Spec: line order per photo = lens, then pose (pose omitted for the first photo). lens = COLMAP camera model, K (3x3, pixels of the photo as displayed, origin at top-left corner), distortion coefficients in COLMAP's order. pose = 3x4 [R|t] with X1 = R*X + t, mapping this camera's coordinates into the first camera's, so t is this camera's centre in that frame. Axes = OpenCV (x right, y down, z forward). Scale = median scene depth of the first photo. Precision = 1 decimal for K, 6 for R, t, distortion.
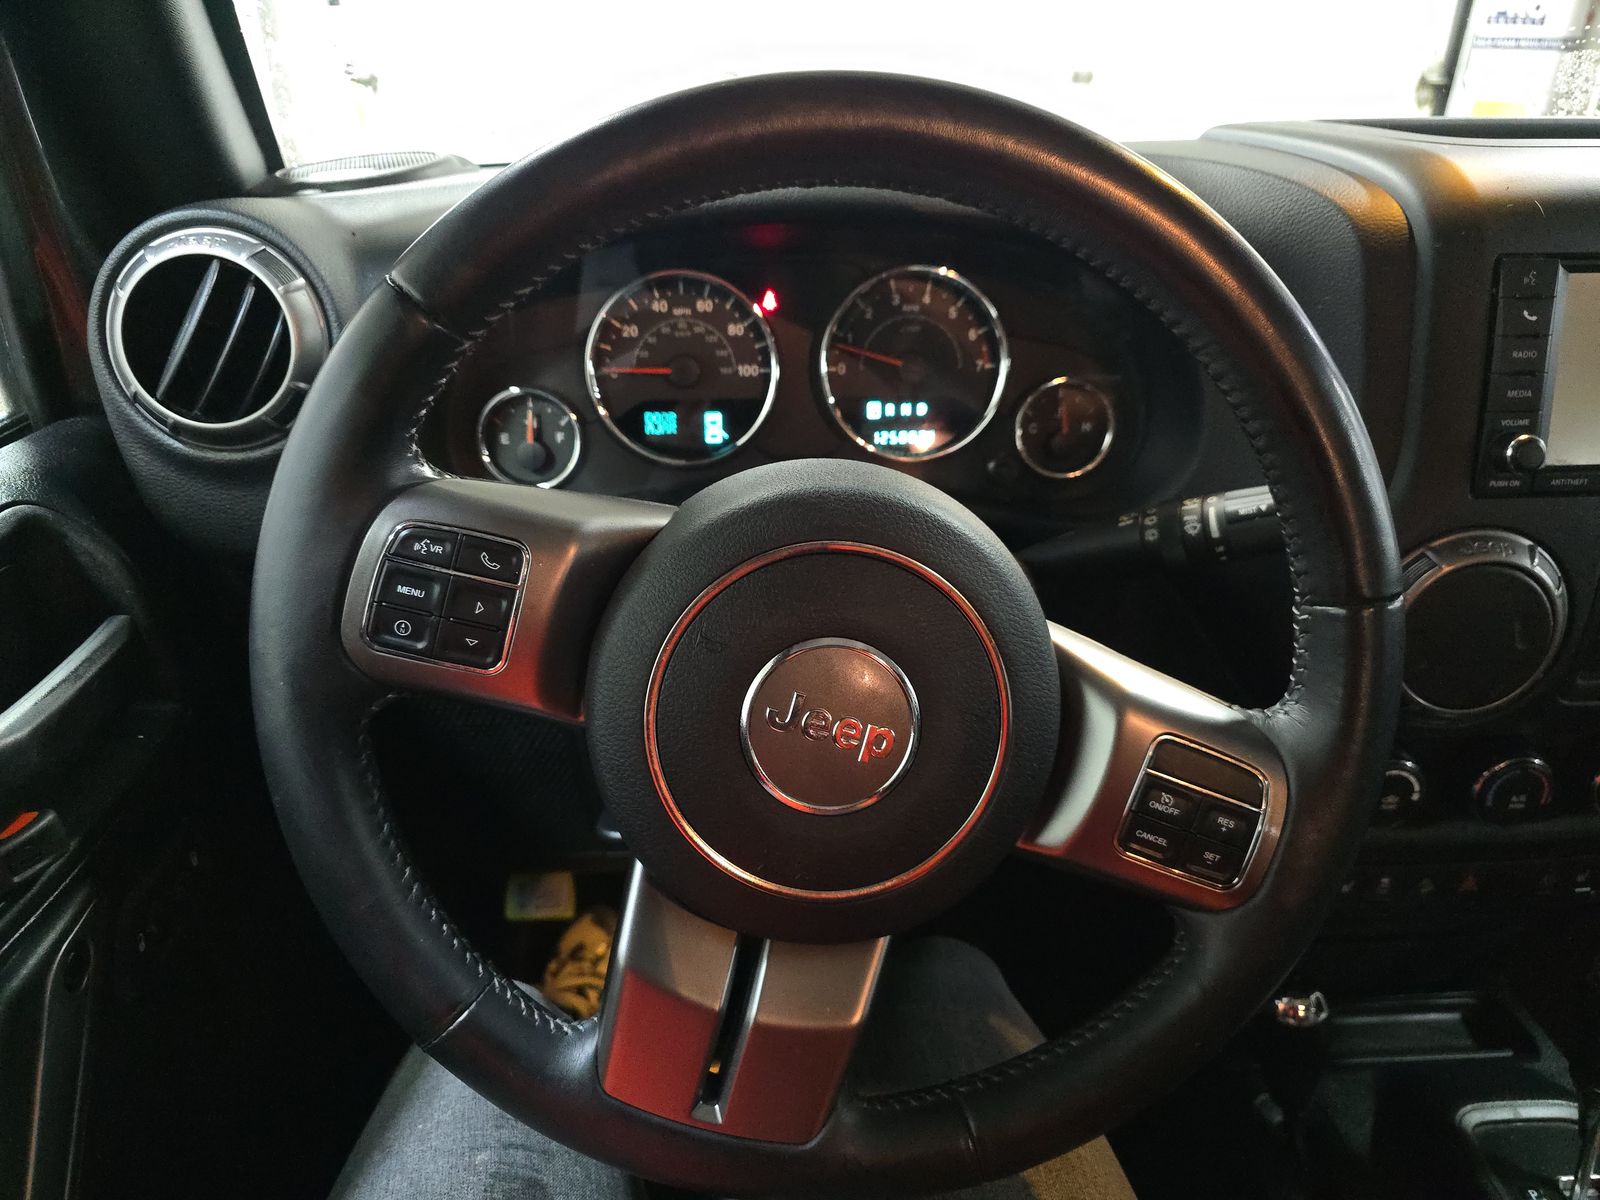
lens RADIAL K [[1084.4, 0, 779.1], [0, 1084.4, 600.1], [0, 0, 1]] dist [0.038790, -0.053501]
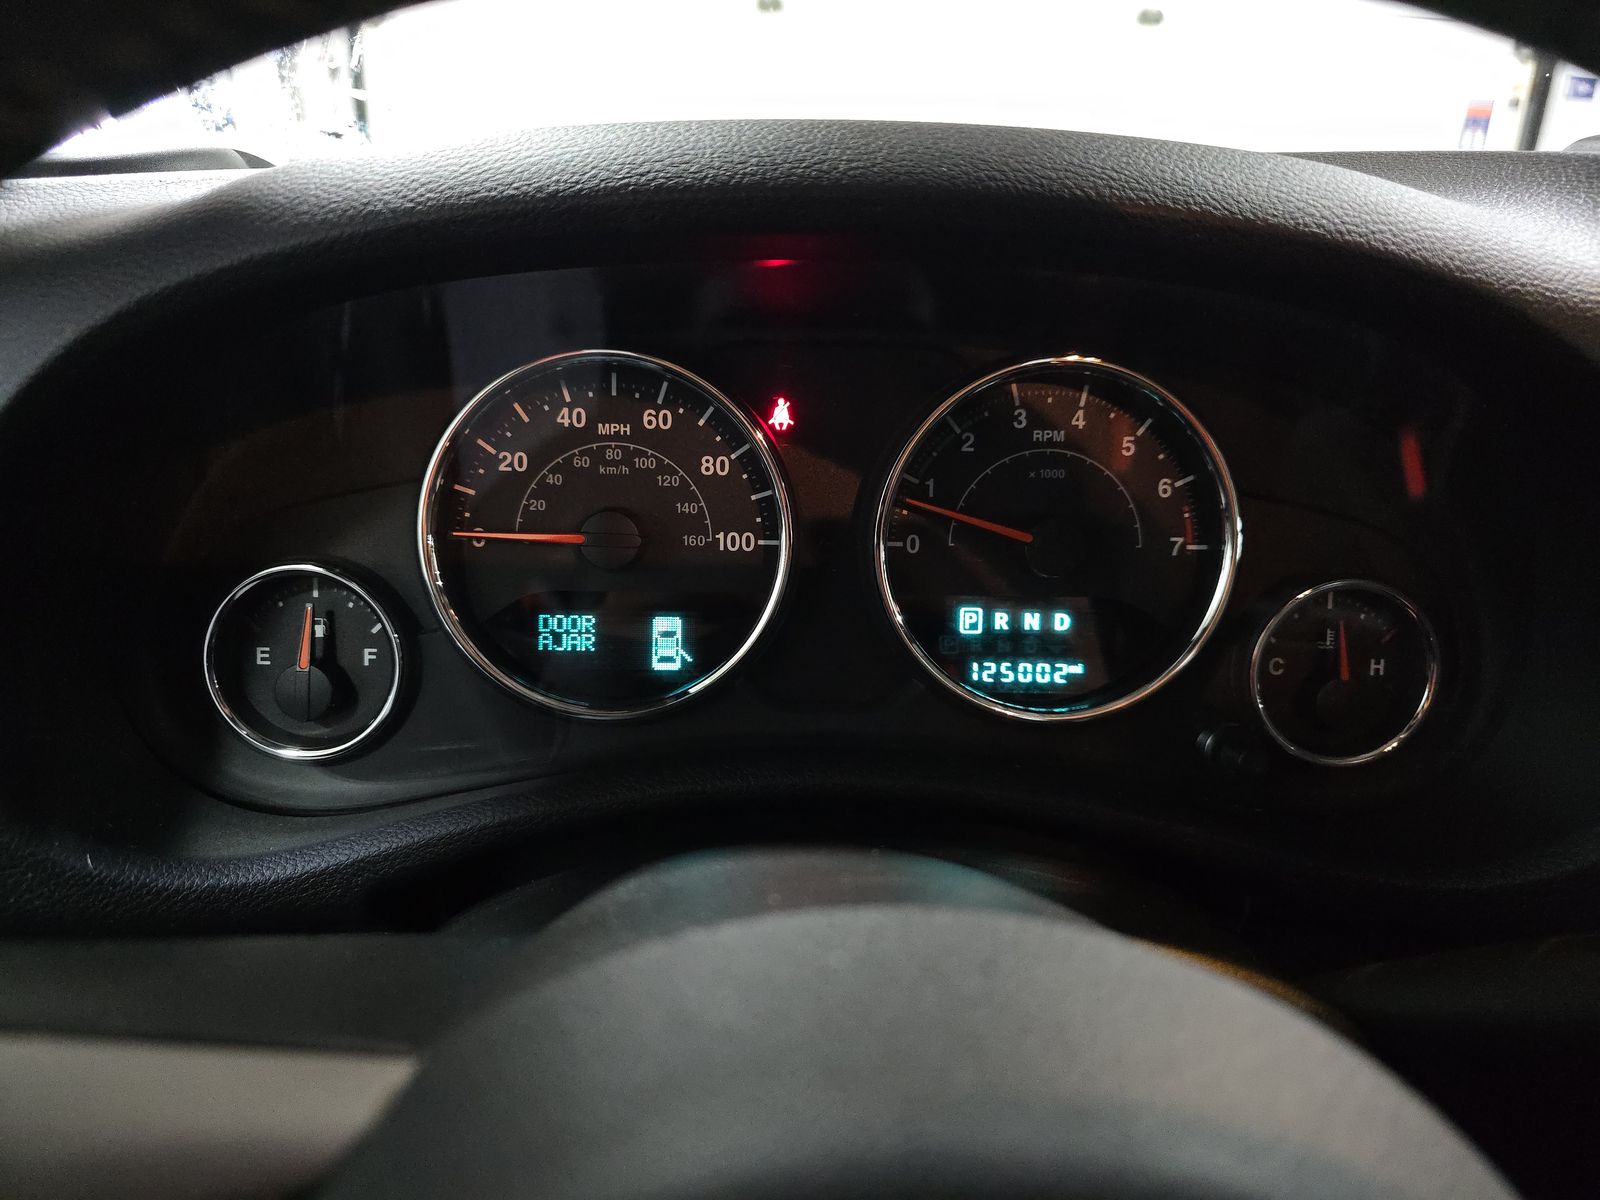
lens RADIAL K [[1084.4, 0, 761.6], [0, 1084.4, 587.5], [0, 0, 1]] dist [0.038790, -0.053501]
pose [[0.998959, 0.036383, -0.027528, -0.000789], [-0.039154, 0.993387, -0.107929, -0.133584], [0.023419, 0.108895, 0.993777, 0.482399]]
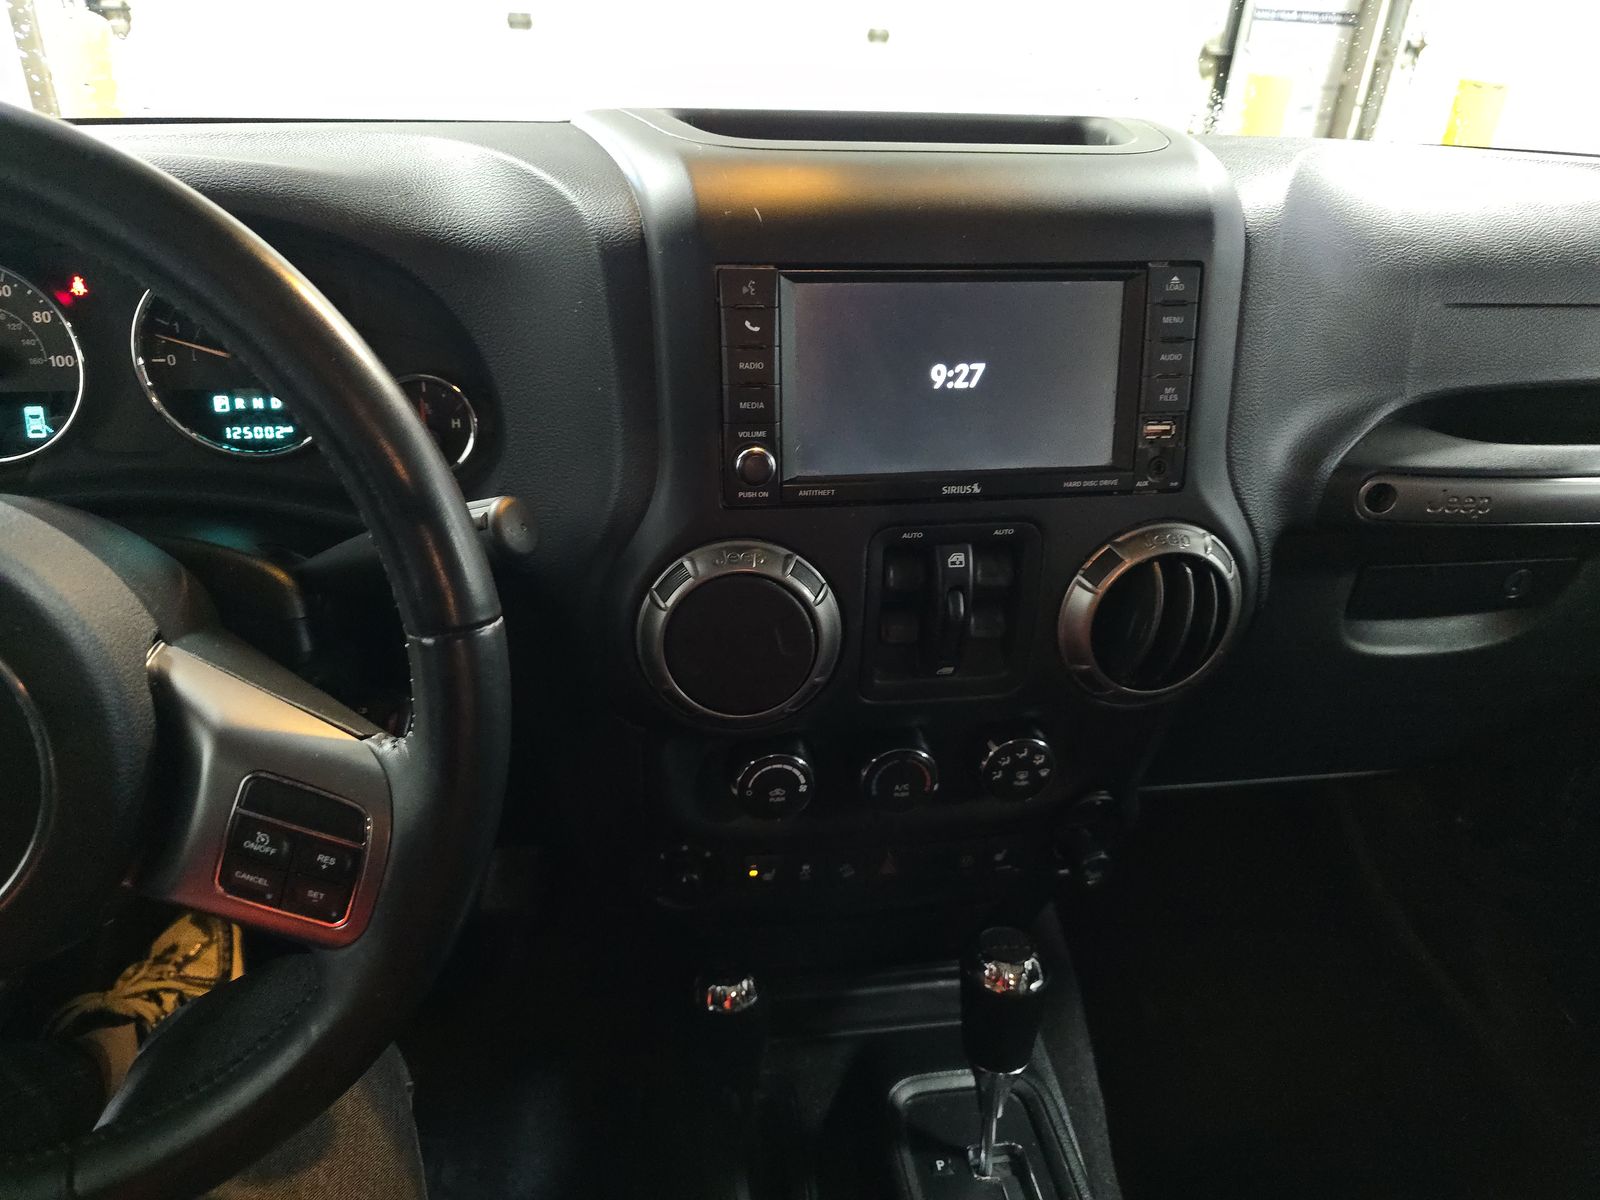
lens RADIAL K [[1084.4, 0, 759.1], [0, 1084.4, 597.7], [0, 0, 1]] dist [0.038790, -0.053501]
pose [[0.993473, -0.014531, 0.113137, 0.452776], [0.010133, 0.999174, 0.039348, -0.041109], [-0.113615, -0.037944, 0.992800, 0.003941]]
